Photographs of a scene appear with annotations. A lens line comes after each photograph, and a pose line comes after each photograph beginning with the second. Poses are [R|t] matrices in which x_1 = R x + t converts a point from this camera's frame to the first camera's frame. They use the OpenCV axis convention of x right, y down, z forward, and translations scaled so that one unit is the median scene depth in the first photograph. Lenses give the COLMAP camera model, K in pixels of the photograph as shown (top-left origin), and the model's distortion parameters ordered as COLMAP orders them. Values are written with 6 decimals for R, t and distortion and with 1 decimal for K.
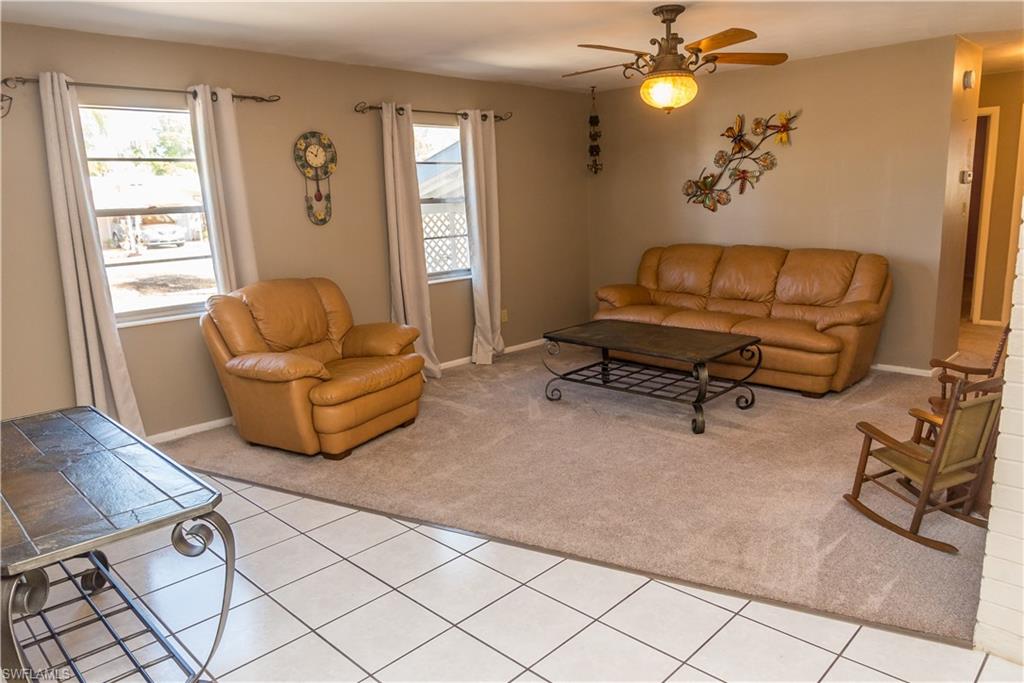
lens RADIAL K [[690.1, 0, 512.0], [0, 690.1, 341.5], [0, 0, 1]] dist [-0.021828, -0.004644]
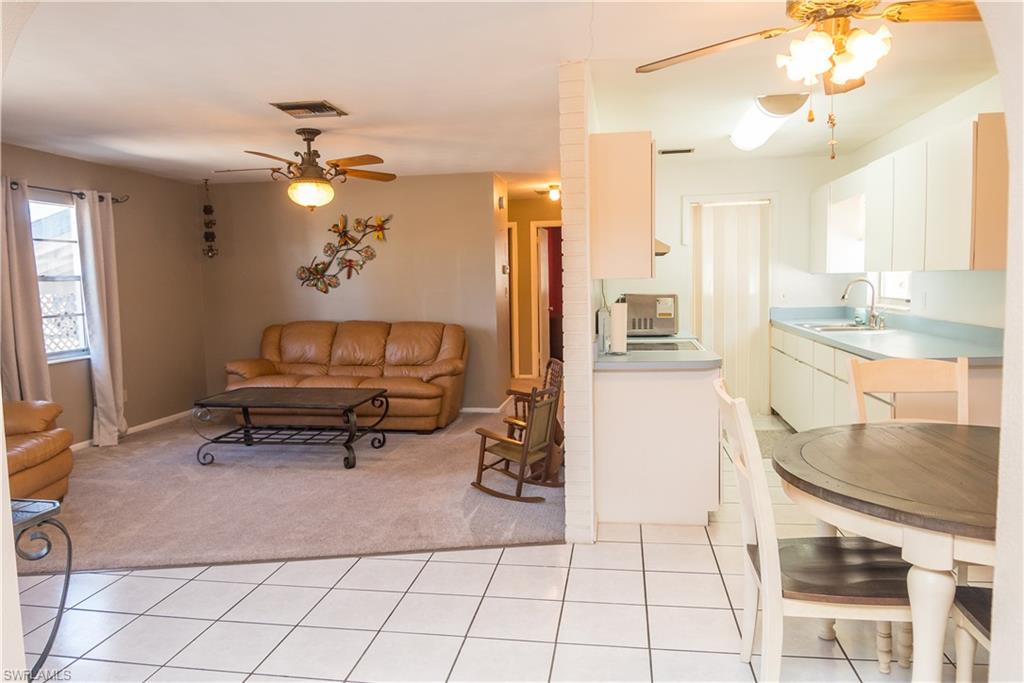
lens RADIAL K [[690.1, 0, 512.0], [0, 690.1, 341.5], [0, 0, 1]] dist [-0.021828, -0.004644]
pose [[0.813771, -0.027201, 0.580548, -0.157097], [0.104095, 0.989573, -0.099547, 0.050248], [-0.571787, 0.141441, 0.808118, -0.140889]]
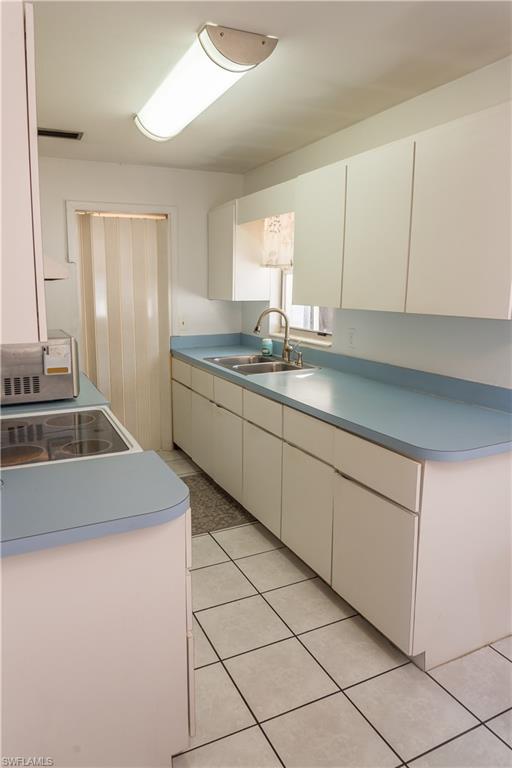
lens RADIAL K [[517.6, 0, 242.0], [0, 517.6, 365.1], [0, 0, 1]] dist [-0.021828, -0.004644]
pose [[0.349958, -0.101123, 0.931291, 0.101777], [0.170669, 0.984400, 0.042756, -0.027718], [-0.921087, 0.143980, 0.361757, 0.096001]]
